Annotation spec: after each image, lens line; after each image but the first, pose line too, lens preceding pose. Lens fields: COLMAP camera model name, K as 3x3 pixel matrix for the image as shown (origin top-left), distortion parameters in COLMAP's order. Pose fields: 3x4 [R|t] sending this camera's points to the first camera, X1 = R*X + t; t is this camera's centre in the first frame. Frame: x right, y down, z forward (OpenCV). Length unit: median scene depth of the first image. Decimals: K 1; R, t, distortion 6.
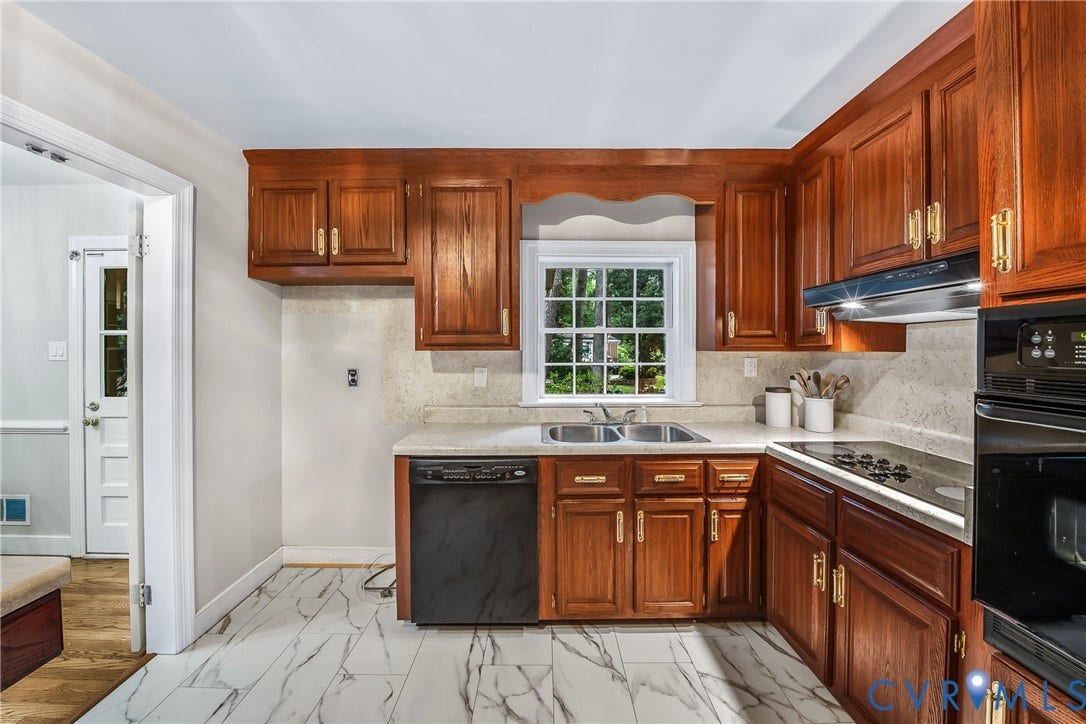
lens RADIAL K [[410.8, 0, 541.3], [0, 410.8, 352.4], [0, 0, 1]] dist [-0.000289, -0.000018]
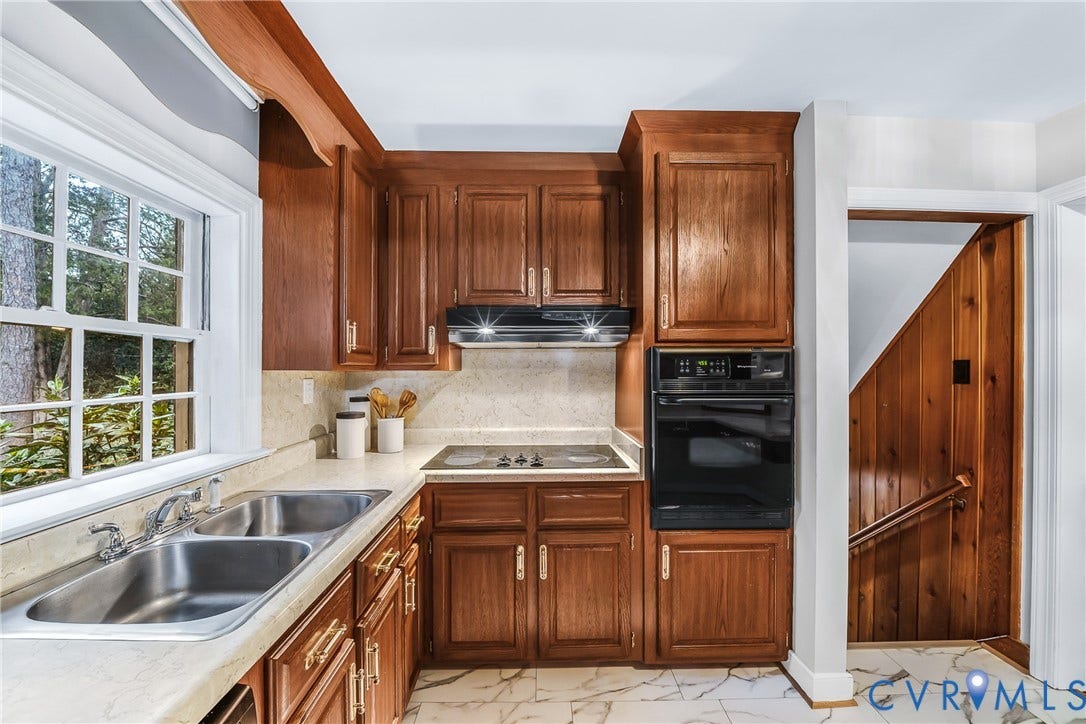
lens RADIAL K [[410.5, 0, 545.1], [0, 410.5, 369.2], [0, 0, 1]] dist [0.001145, 0.000032]
pose [[-0.016925, 0.002518, 0.999854, -0.403812], [0.002583, 0.999994, -0.002475, -0.000864], [-0.999853, 0.002540, -0.016931, 0.831677]]
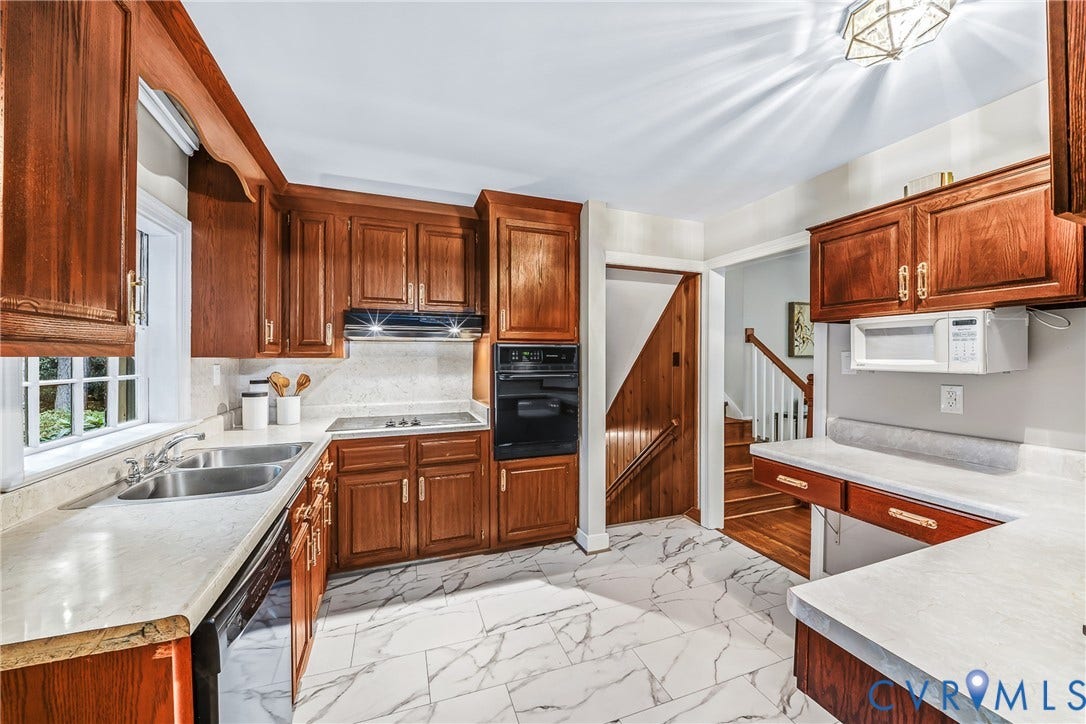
lens RADIAL K [[397.7, 0, 547.1], [0, 397.7, 360.2], [0, 0, 1]] dist [-0.023870, 0.000003]
pose [[-0.350719, -0.002955, 0.936476, -0.871021], [0.001466, 0.999992, 0.003704, 0.003138], [-0.936480, 0.002672, -0.350712, 0.894158]]
